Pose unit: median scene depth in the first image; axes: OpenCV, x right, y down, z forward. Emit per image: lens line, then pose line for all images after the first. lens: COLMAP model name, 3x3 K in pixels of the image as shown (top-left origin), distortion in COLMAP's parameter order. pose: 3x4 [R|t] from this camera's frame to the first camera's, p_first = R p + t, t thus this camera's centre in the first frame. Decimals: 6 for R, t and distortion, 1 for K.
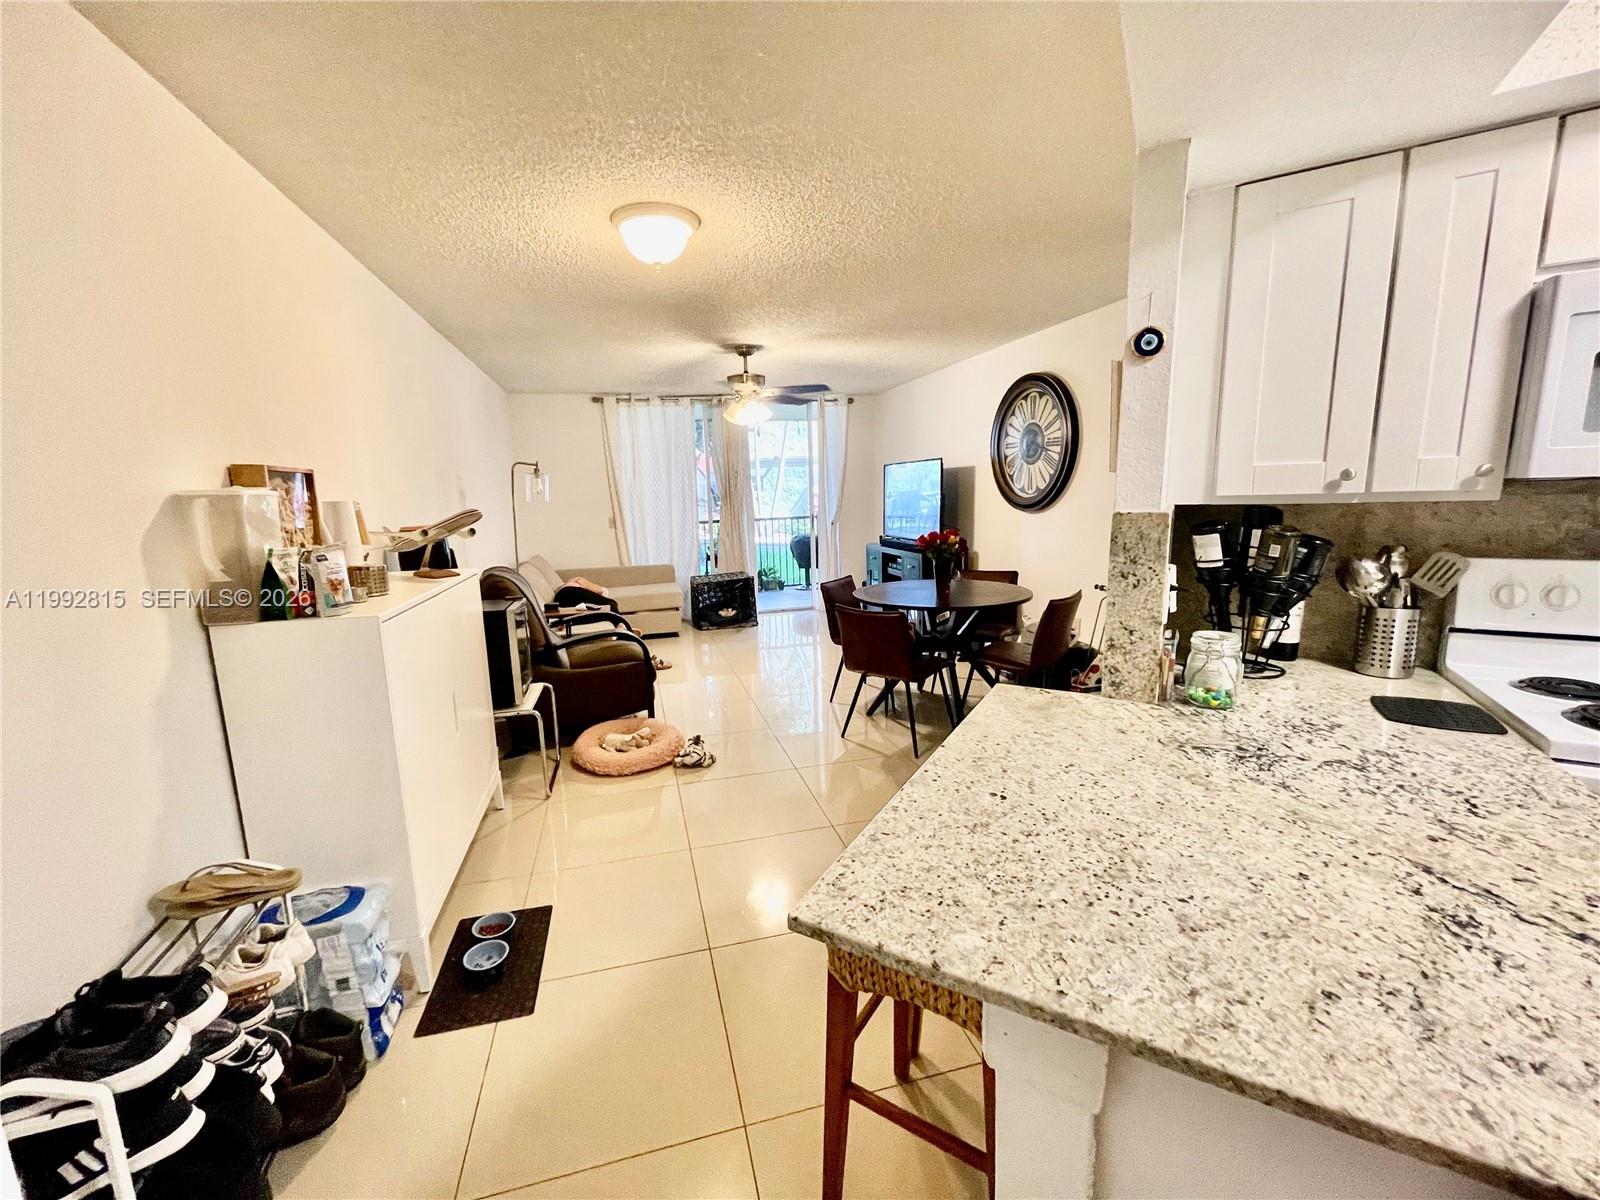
lens RADIAL K [[650.0, 0, 789.1], [0, 650.0, 602.9], [0, 0, 1]] dist [0.003099, -0.001684]
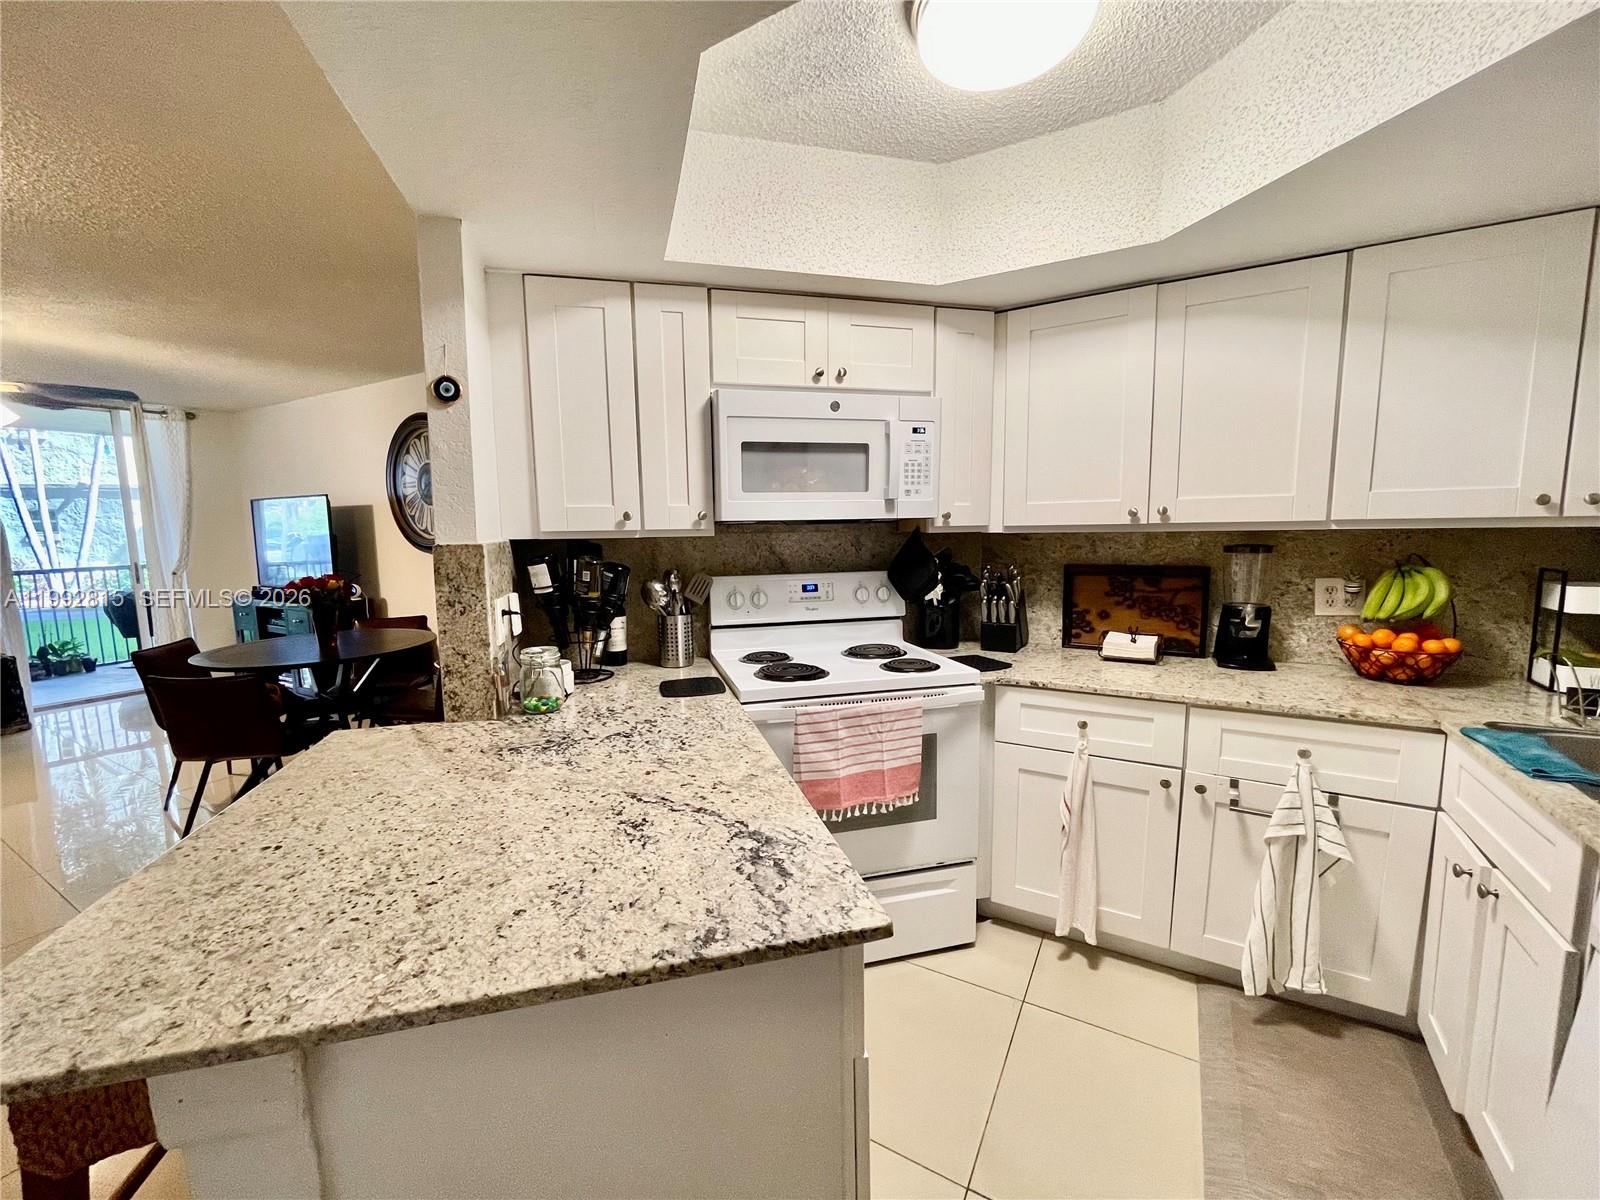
lens RADIAL K [[650.0, 0, 789.5], [0, 650.0, 605.3], [0, 0, 1]] dist [0.003099, -0.001684]
pose [[0.702344, -0.065952, 0.708776, 0.071343], [0.112741, 0.993437, -0.019278, 0.020208], [-0.702853, 0.093448, 0.705170, -0.062405]]
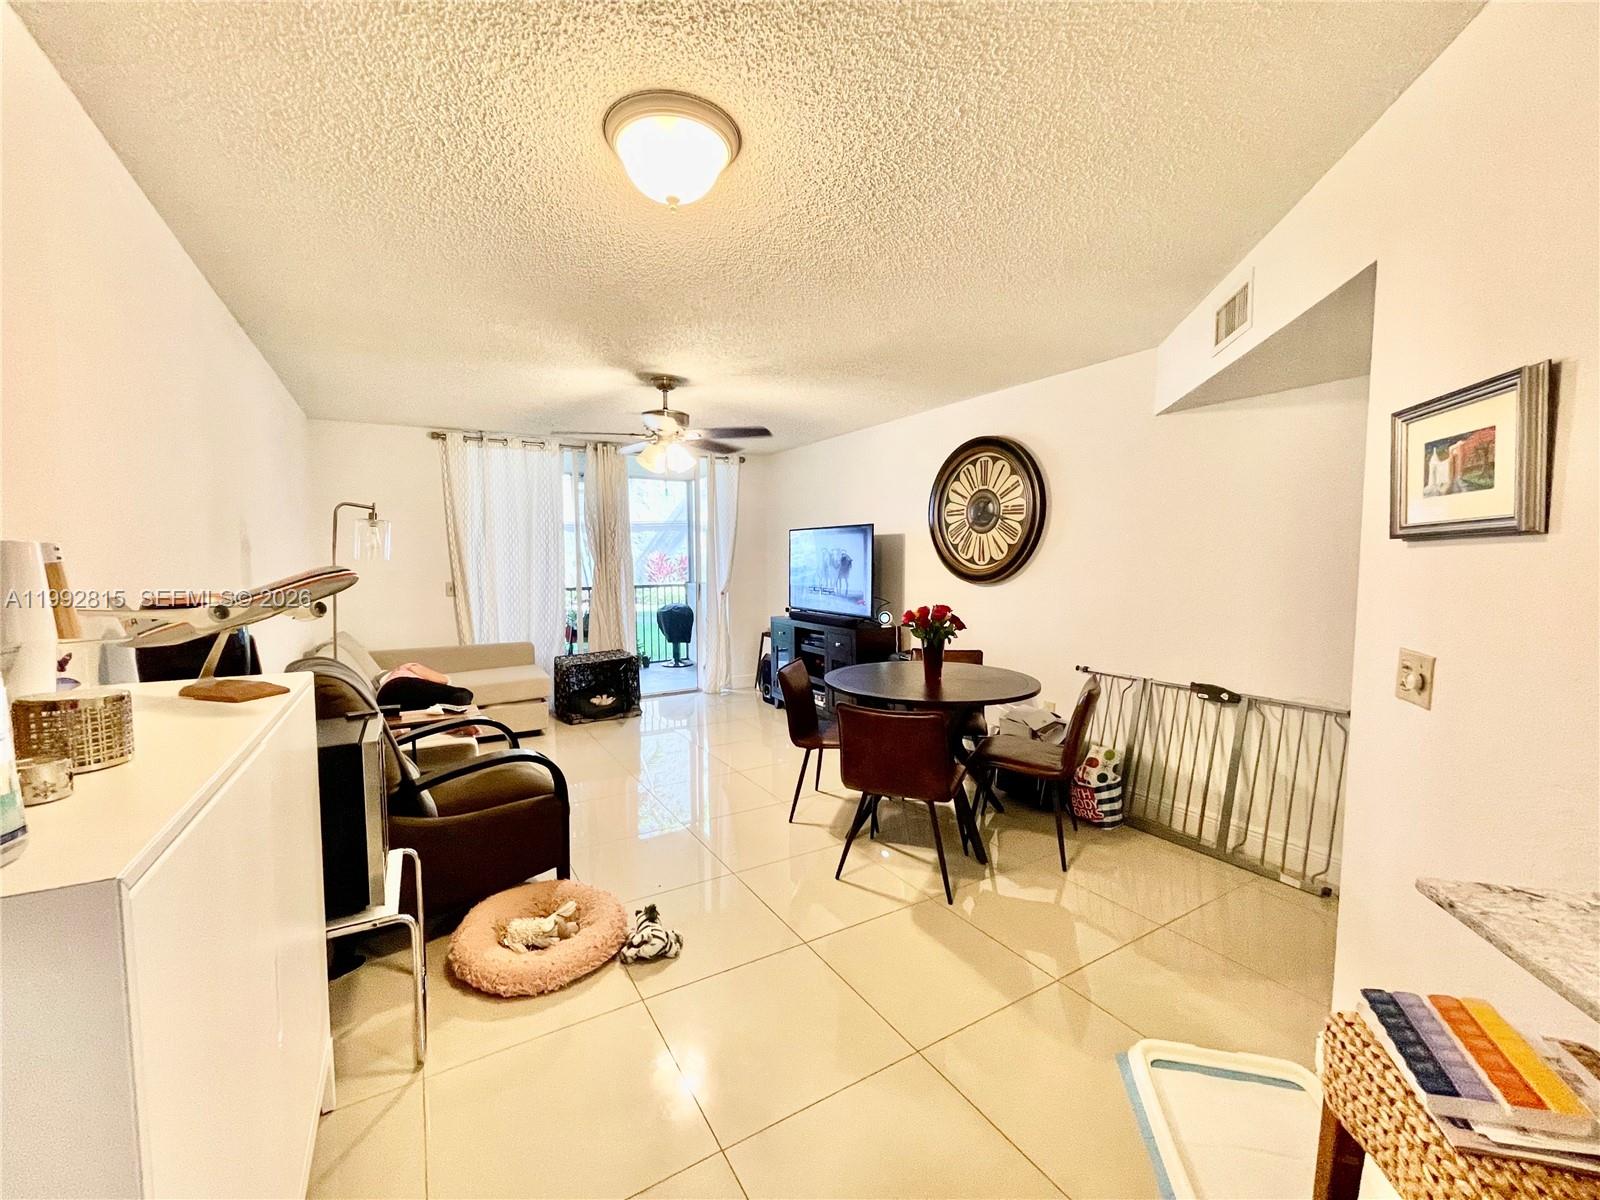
lens RADIAL K [[650.0, 0, 788.6], [0, 650.0, 604.5], [0, 0, 1]] dist [0.003099, -0.001684]
pose [[0.961670, 0.006225, 0.274139, -0.204707], [0.021933, 0.994793, -0.099529, -0.040029], [-0.273331, 0.101727, 0.956526, 0.298854]]
